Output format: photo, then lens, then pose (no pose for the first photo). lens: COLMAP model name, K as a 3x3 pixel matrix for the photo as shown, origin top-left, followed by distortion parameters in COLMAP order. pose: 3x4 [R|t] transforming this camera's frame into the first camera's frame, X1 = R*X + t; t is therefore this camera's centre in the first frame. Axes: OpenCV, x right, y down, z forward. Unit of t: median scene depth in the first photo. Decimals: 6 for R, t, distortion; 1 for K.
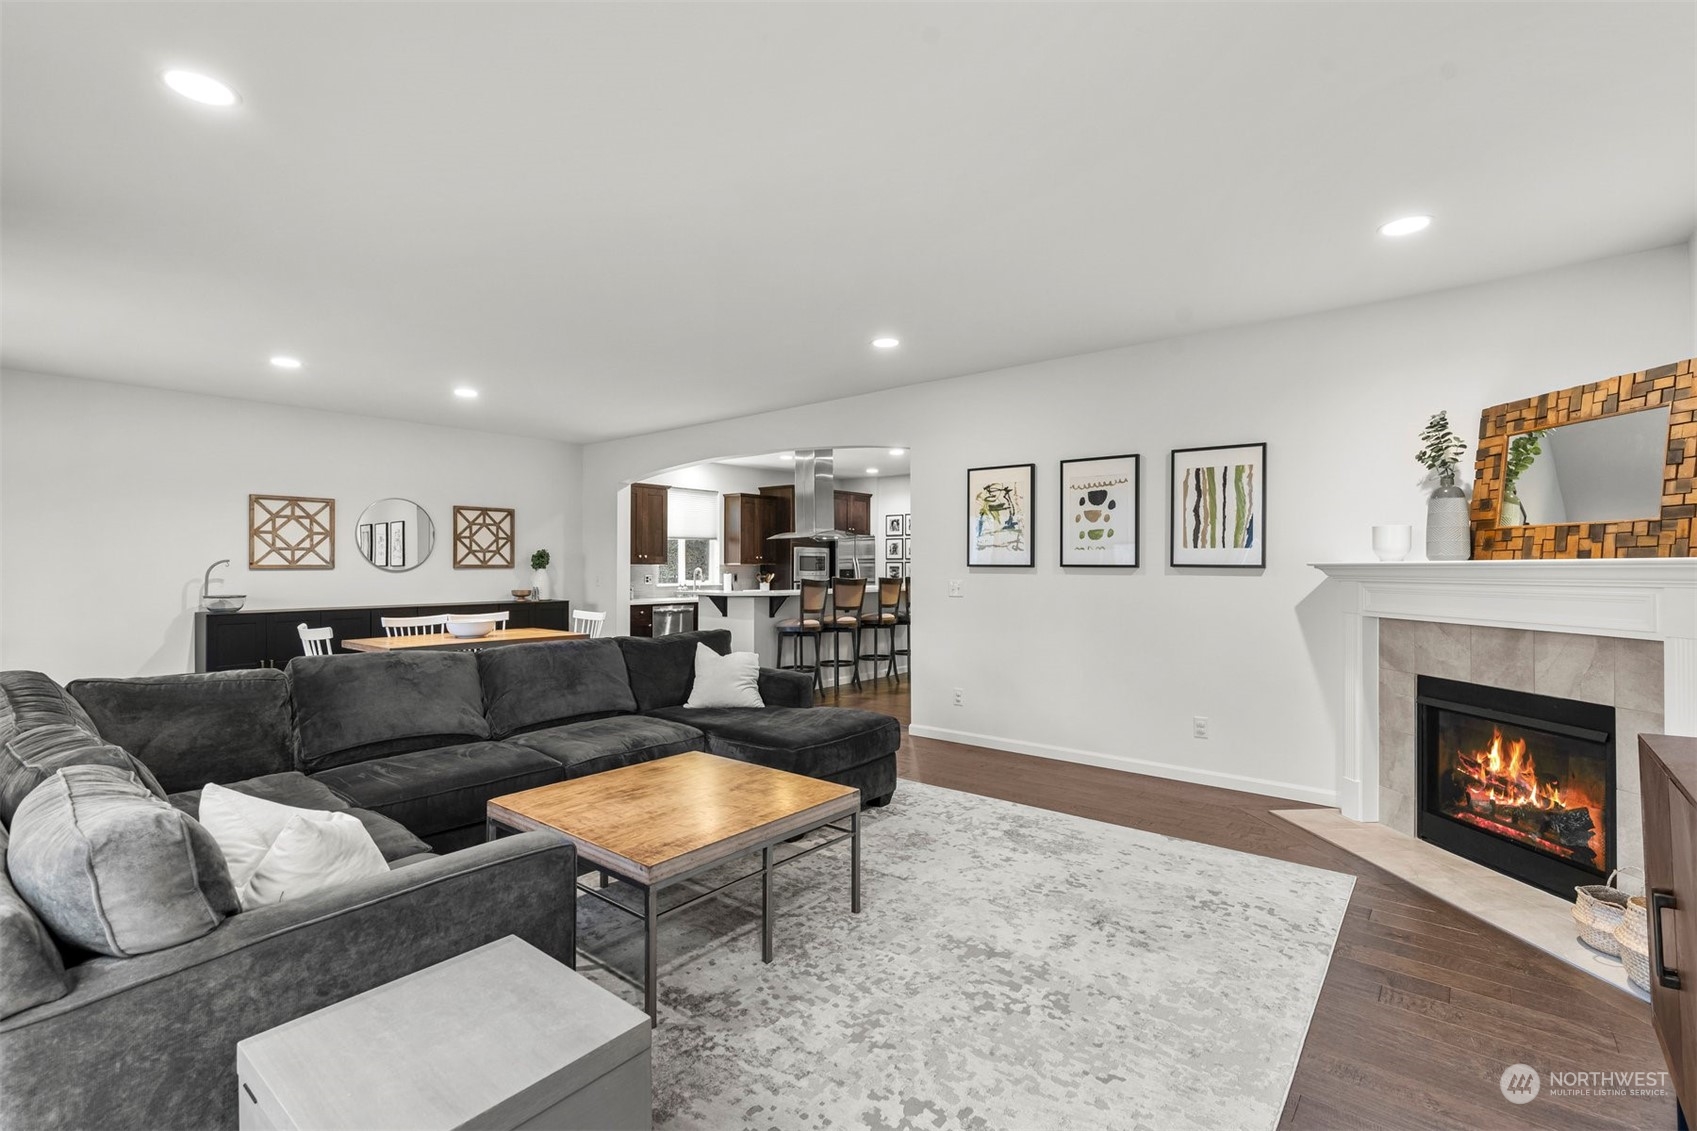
lens RADIAL K [[766.1, 0, 848.5], [0, 766.1, 565.5], [0, 0, 1]] dist [-0.003758, -0.000542]
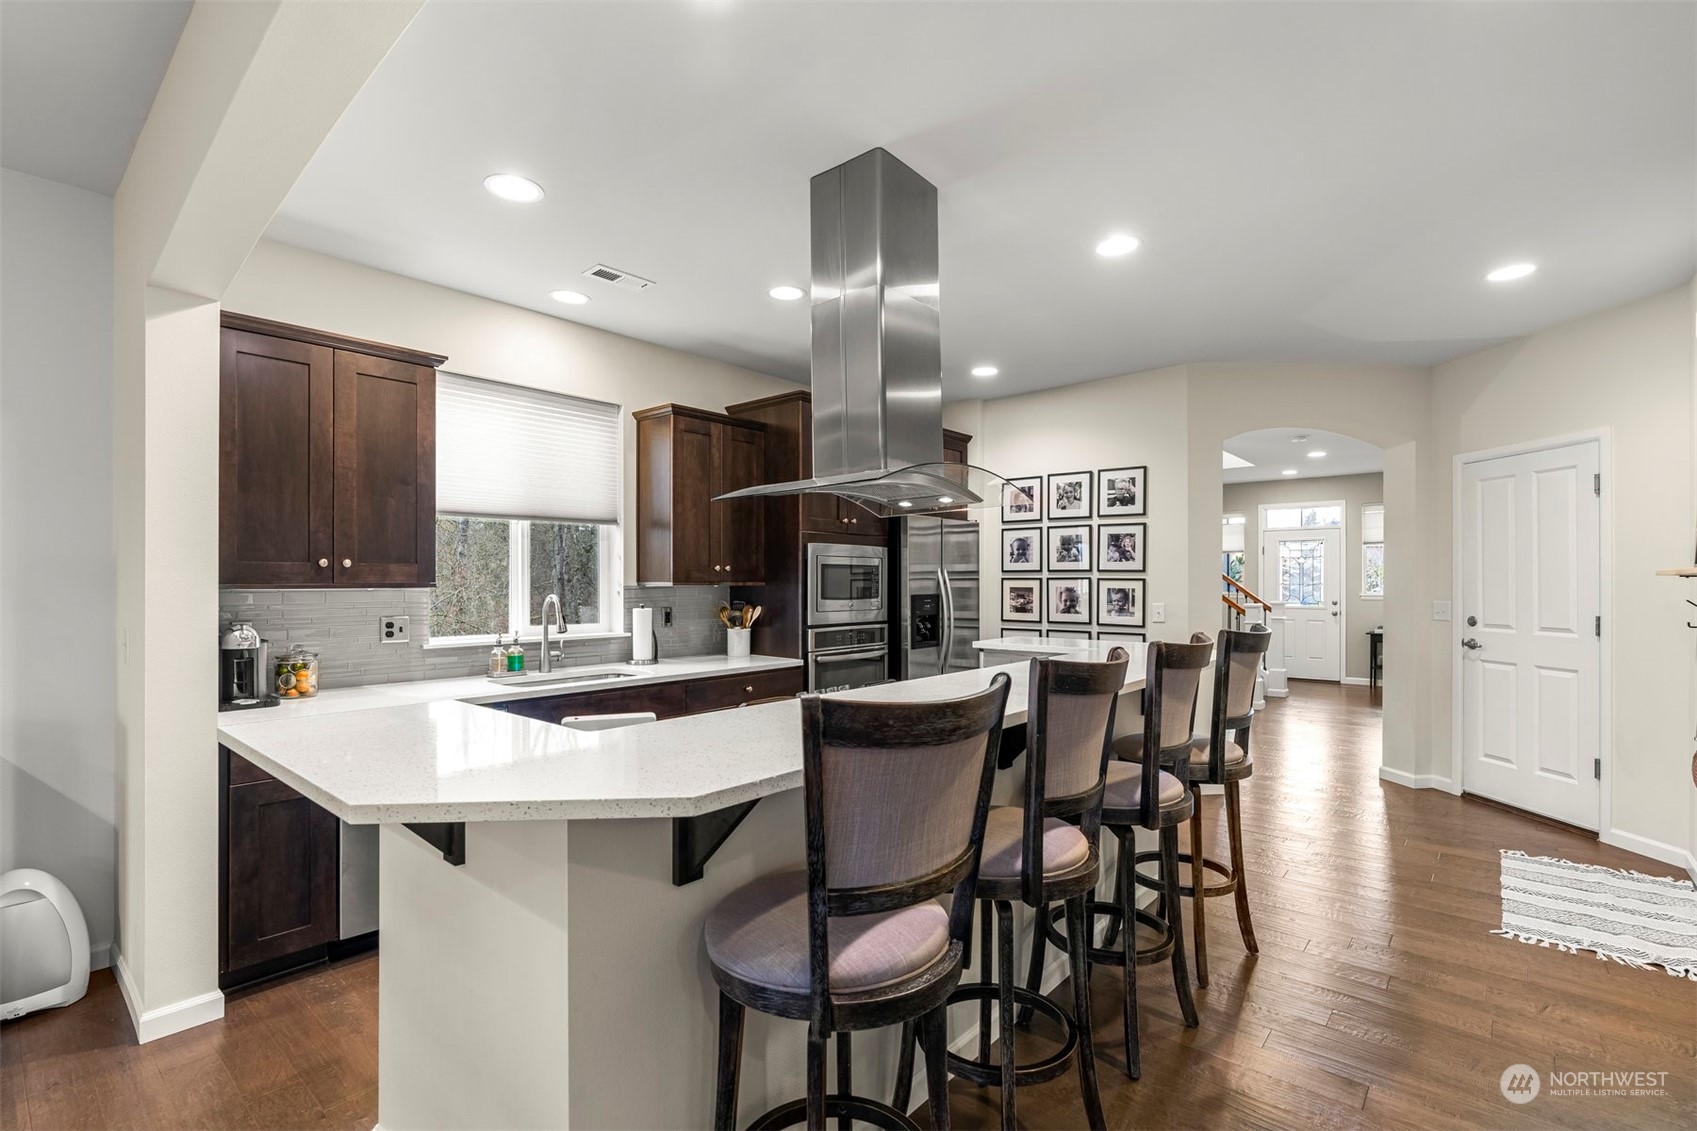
lens RADIAL K [[766.1, 0, 848.5], [0, 766.1, 565.5], [0, 0, 1]] dist [-0.003758, -0.000542]
pose [[0.999837, 0.001209, -0.018004, -0.041268], [-0.001455, 0.999905, -0.013695, -0.006179], [0.017986, 0.013719, 0.999744, 0.580050]]
